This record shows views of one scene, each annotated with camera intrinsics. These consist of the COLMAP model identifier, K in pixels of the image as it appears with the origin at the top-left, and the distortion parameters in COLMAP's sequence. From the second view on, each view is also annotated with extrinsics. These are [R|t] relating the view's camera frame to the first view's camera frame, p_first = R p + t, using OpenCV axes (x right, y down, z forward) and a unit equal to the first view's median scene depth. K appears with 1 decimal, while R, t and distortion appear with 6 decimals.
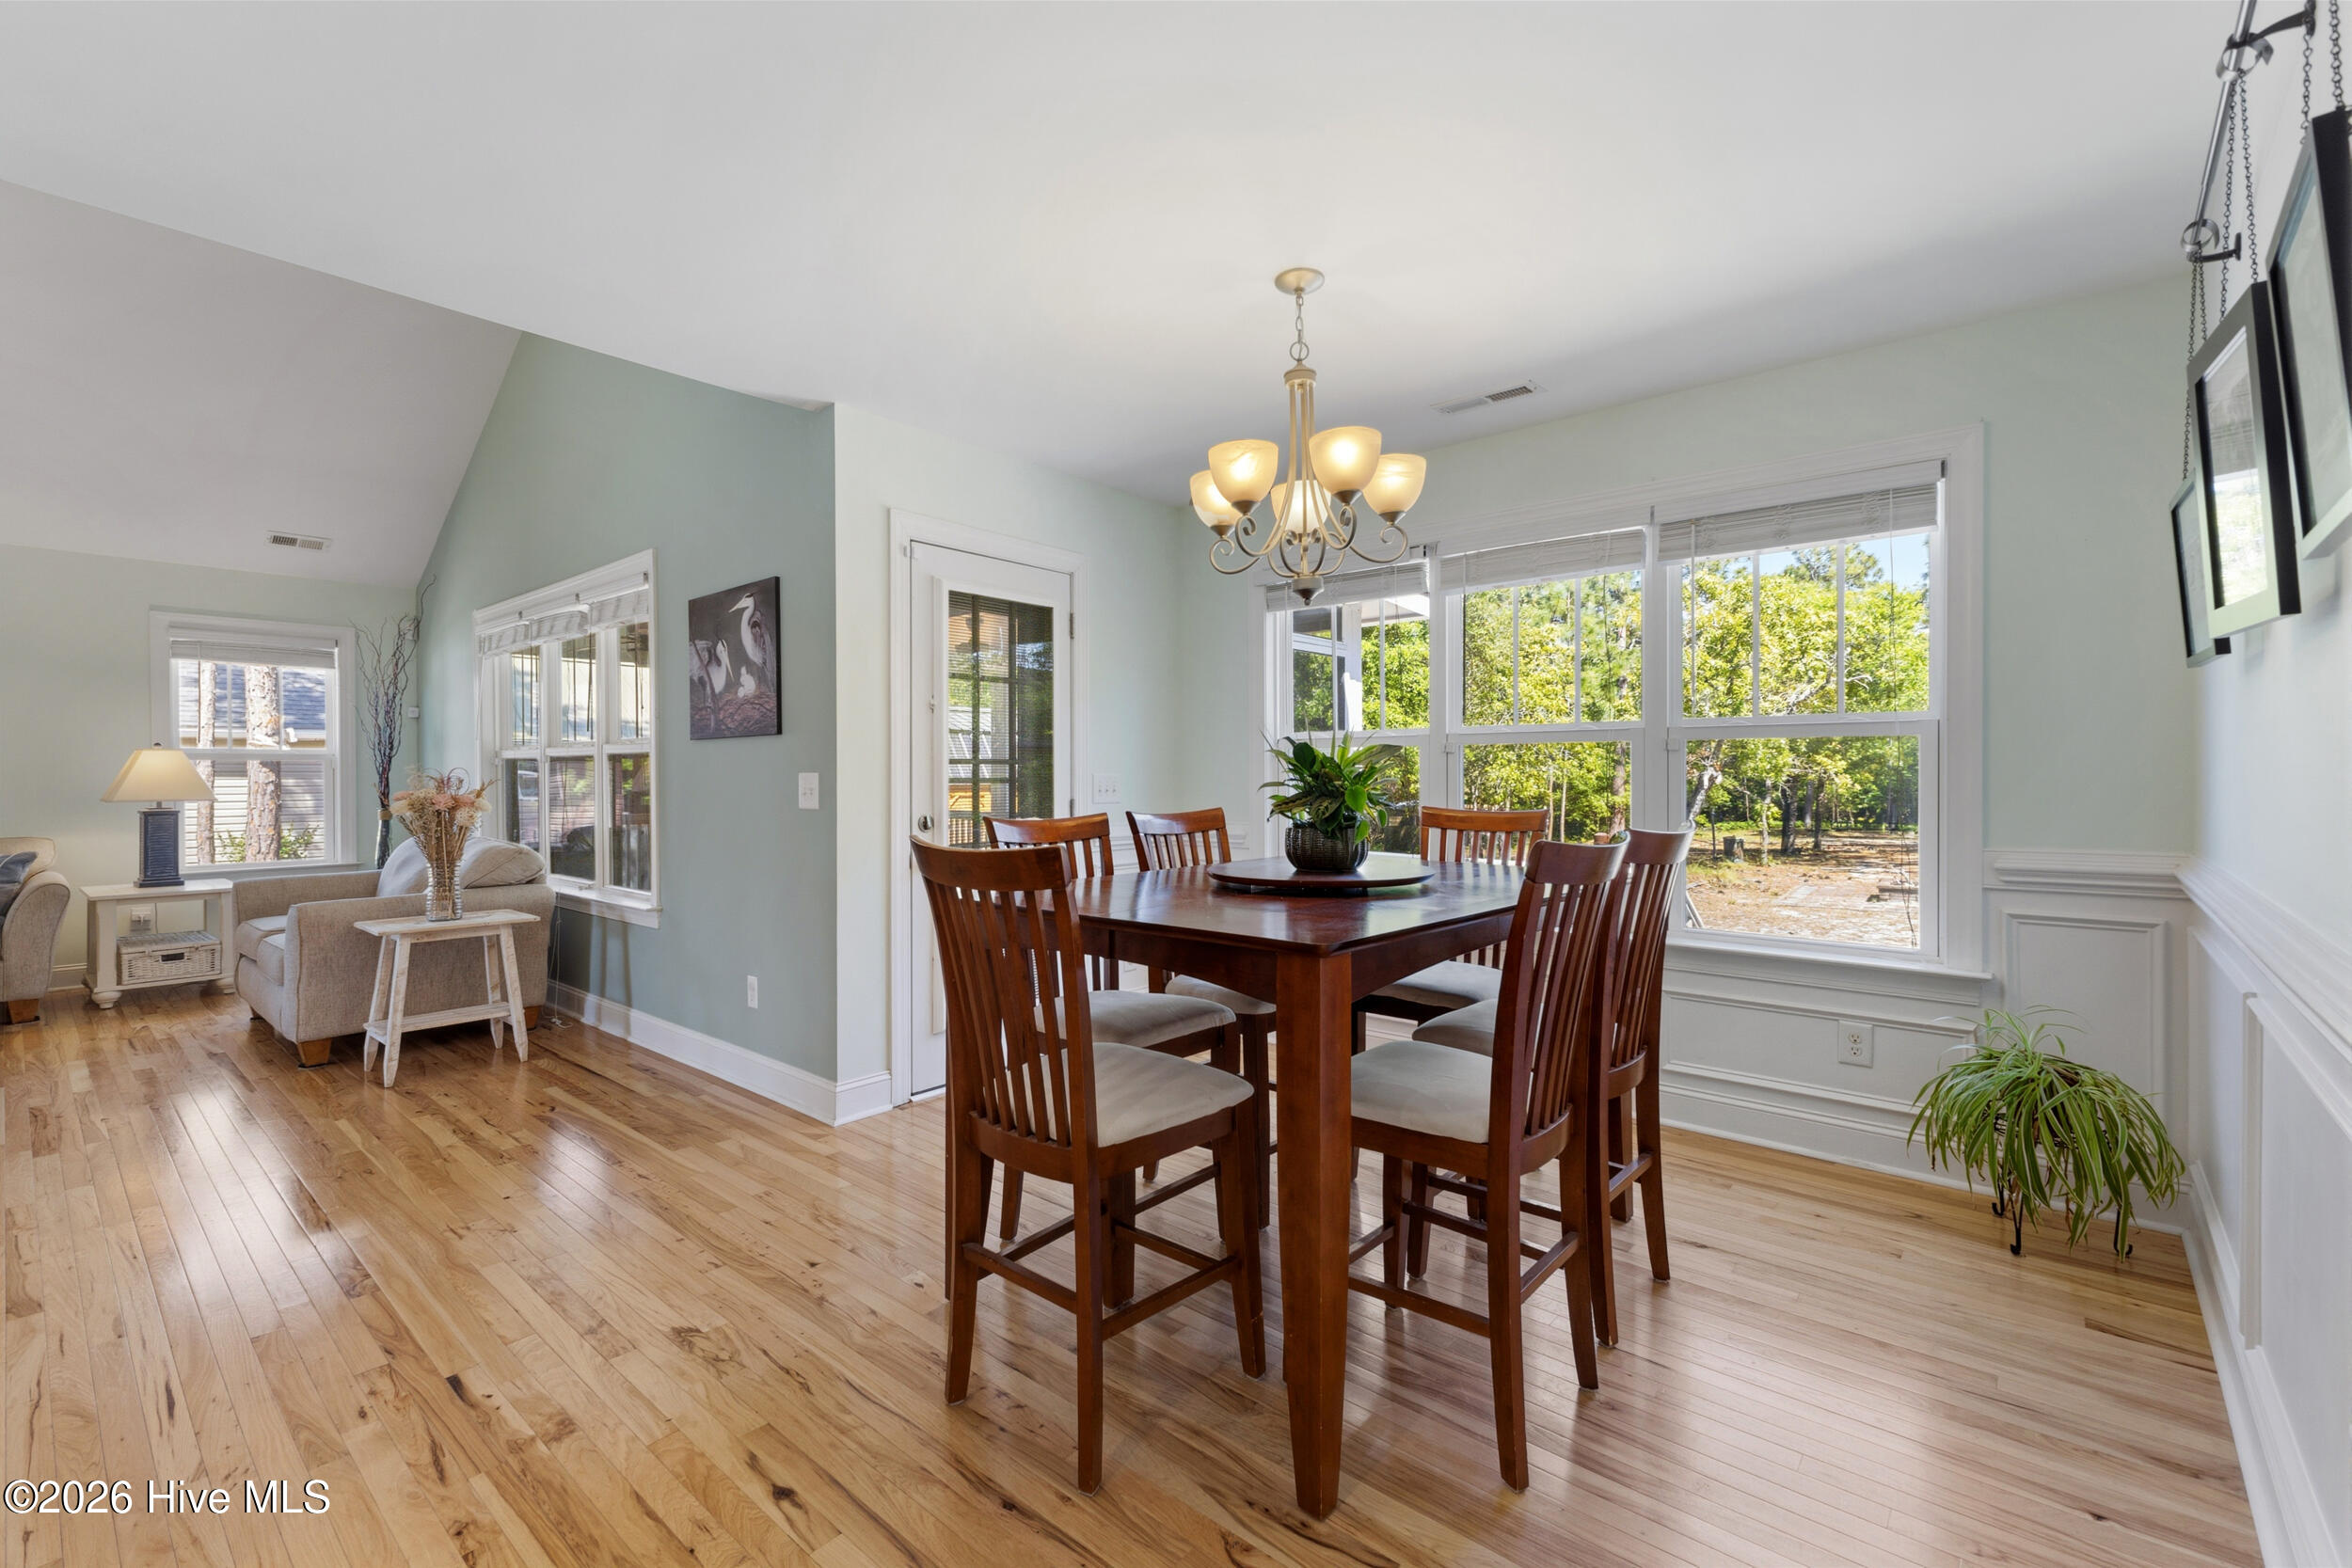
lens RADIAL K [[995.9, 0, 1184.6], [0, 995.9, 777.4], [0, 0, 1]] dist [-0.000360, 0.000023]
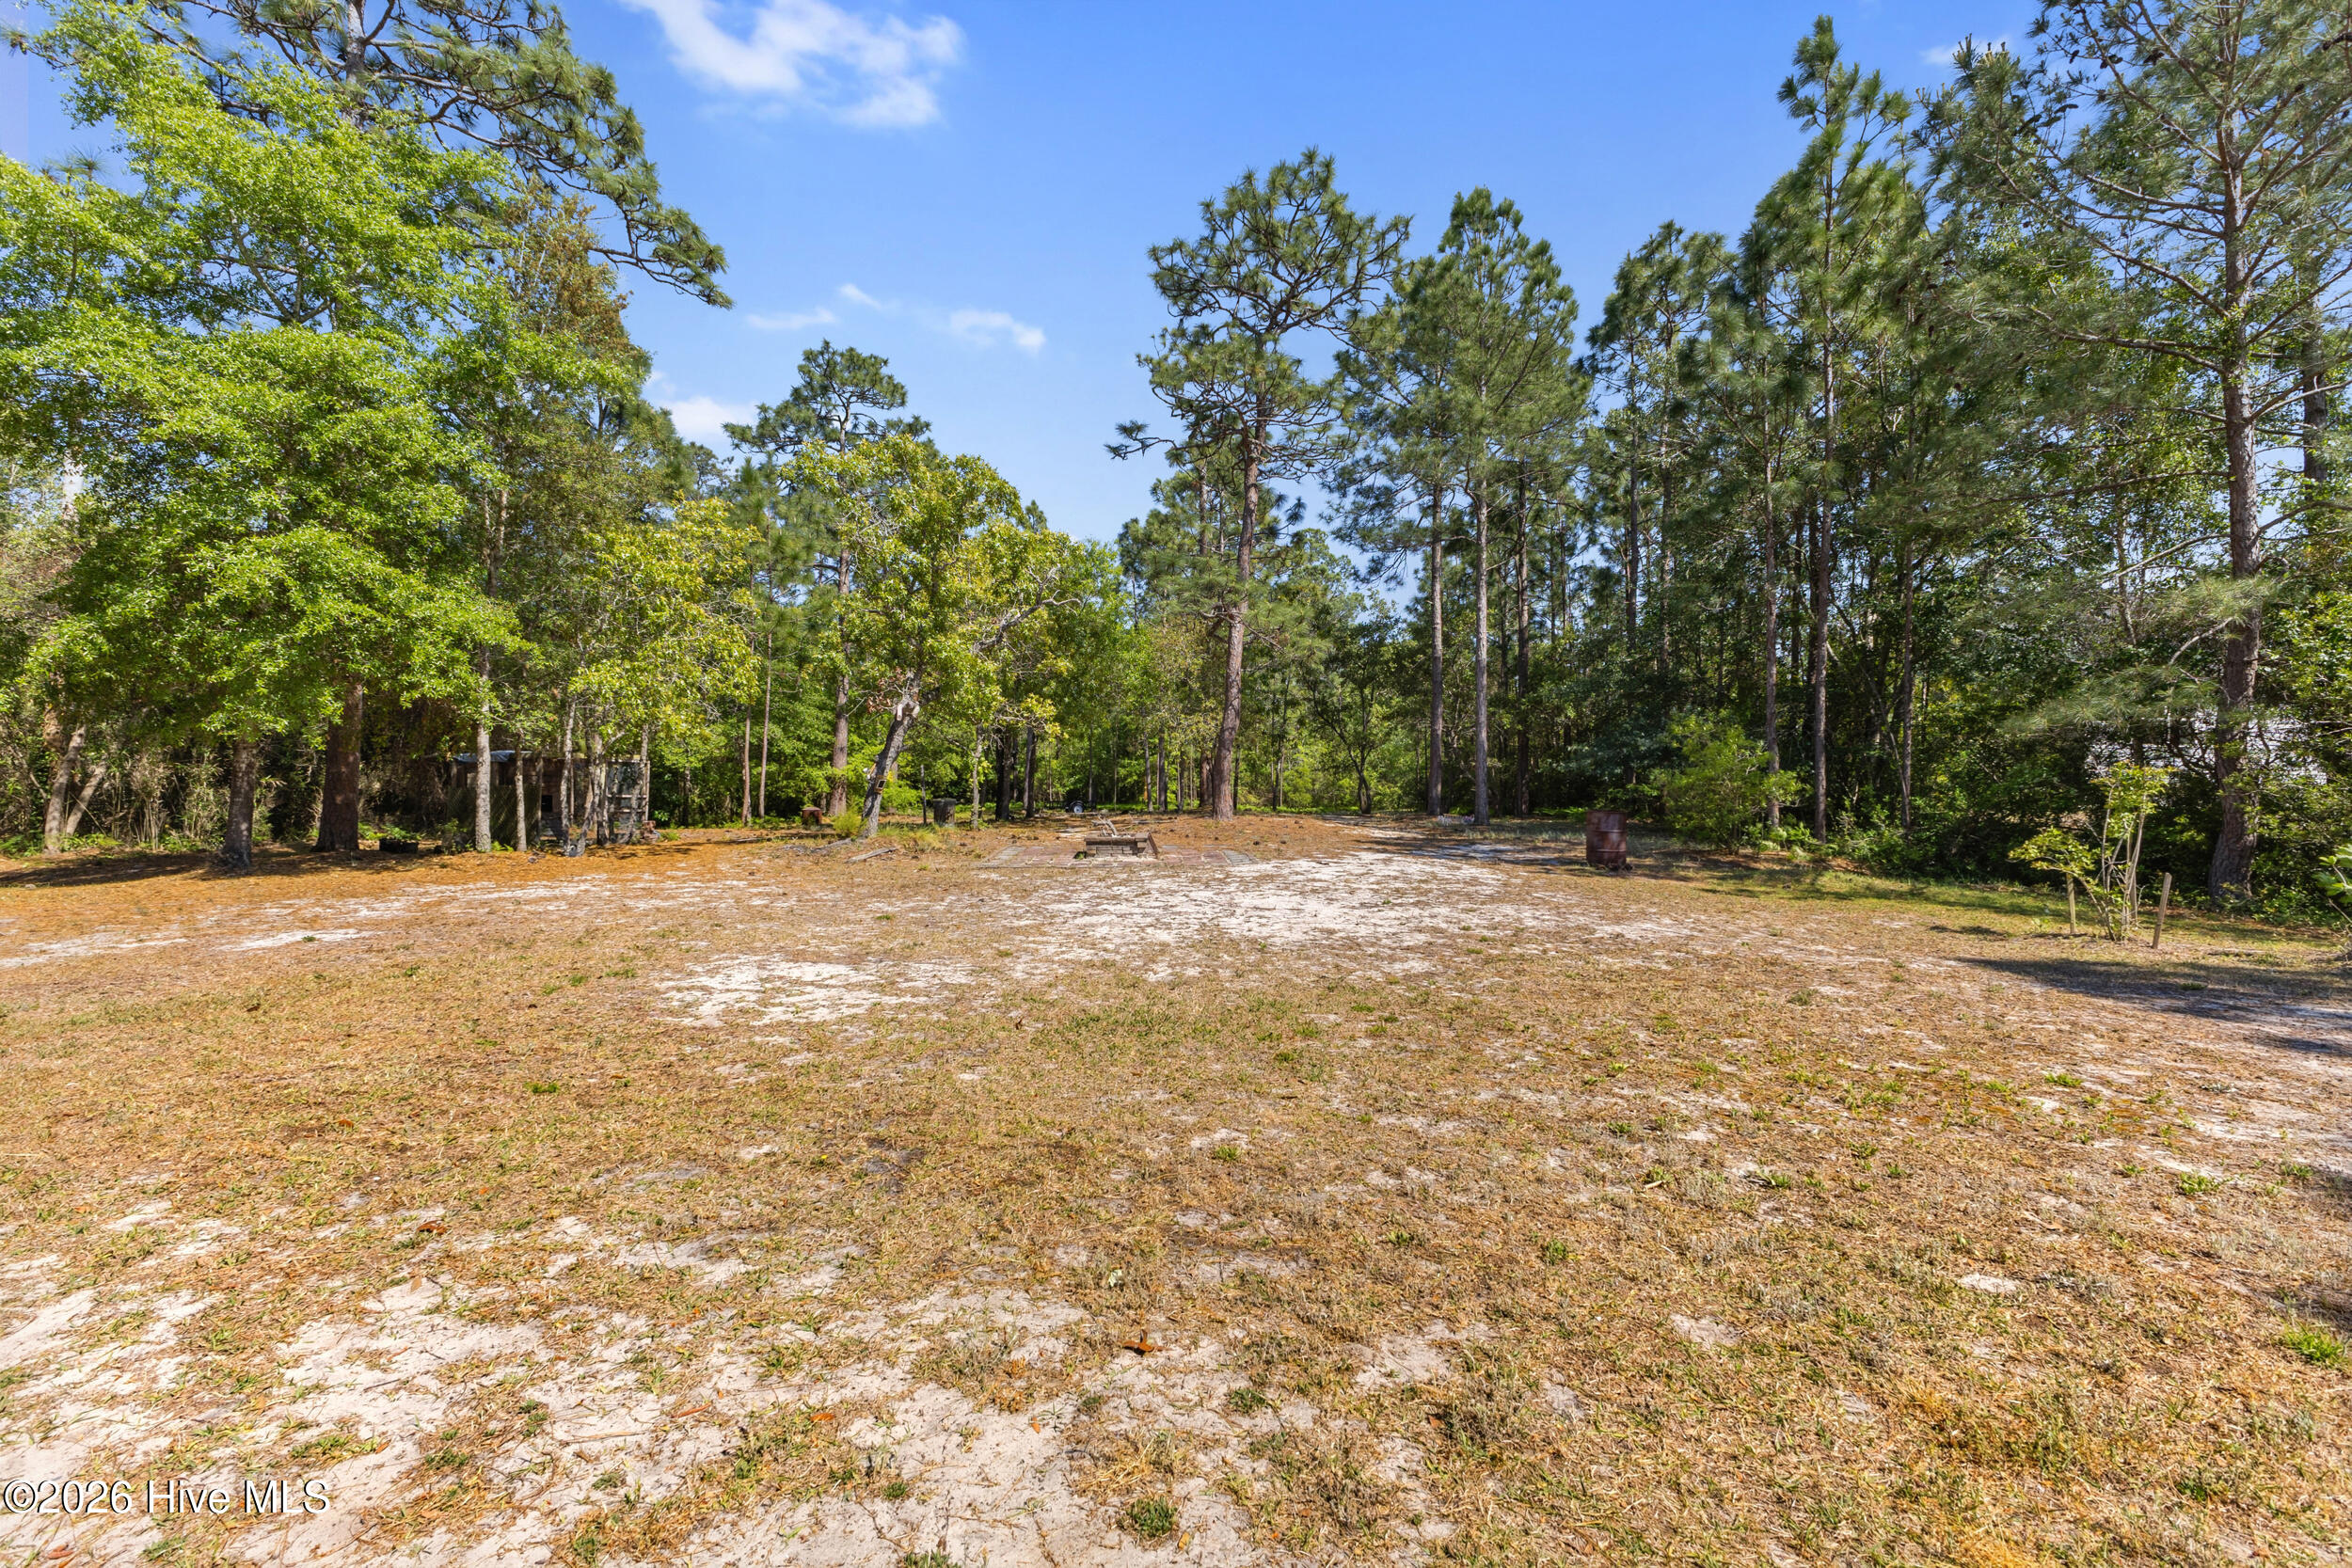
lens RADIAL K [[995.9, 0, 1184.6], [0, 995.9, 777.4], [0, 0, 1]] dist [-0.000360, 0.000023]
pose [[0.756206, 0.010498, 0.654250, 0.210888], [-0.012493, 0.999921, -0.001605, 0.056915], [-0.654215, -0.006960, 0.756277, 0.312491]]
